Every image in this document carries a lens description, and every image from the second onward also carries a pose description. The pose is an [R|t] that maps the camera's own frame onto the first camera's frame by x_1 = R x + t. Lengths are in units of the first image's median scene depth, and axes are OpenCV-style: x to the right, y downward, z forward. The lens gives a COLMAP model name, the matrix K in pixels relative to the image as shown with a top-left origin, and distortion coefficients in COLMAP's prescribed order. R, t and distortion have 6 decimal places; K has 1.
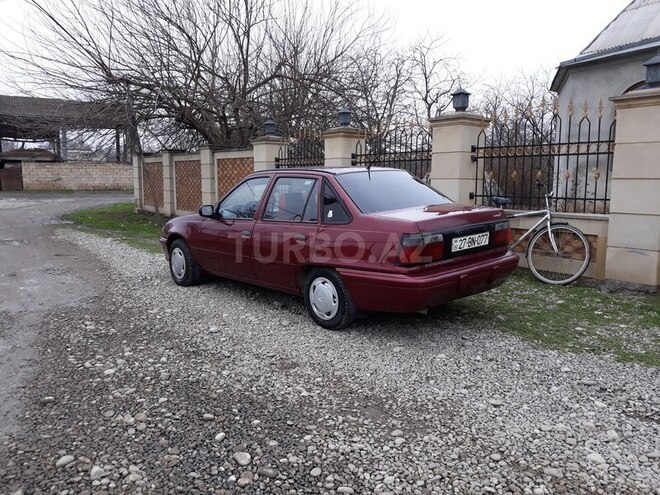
lens RADIAL K [[547.9, 0, 332.2], [0, 547.9, 243.7], [0, 0, 1]] dist [-0.006387, -0.010446]
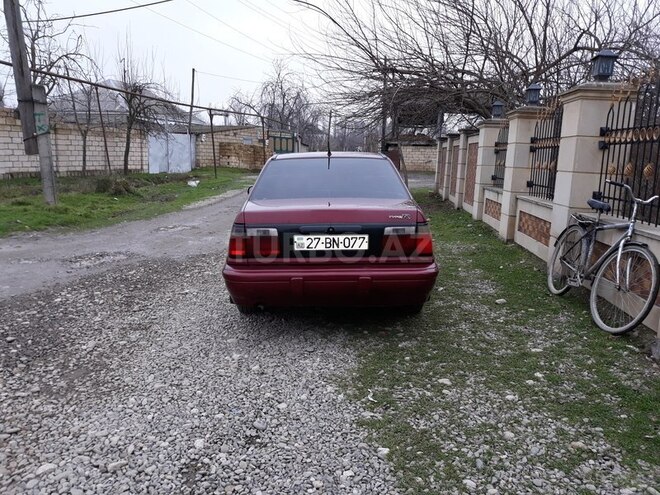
lens RADIAL K [[547.9, 0, 331.6], [0, 547.9, 248.9], [0, 0, 1]] dist [-0.006387, -0.010446]
pose [[0.740227, 0.131396, -0.659393, 0.731768], [-0.107146, 0.991238, 0.077242, -0.053614], [0.663765, 0.013475, 0.747820, 0.322630]]
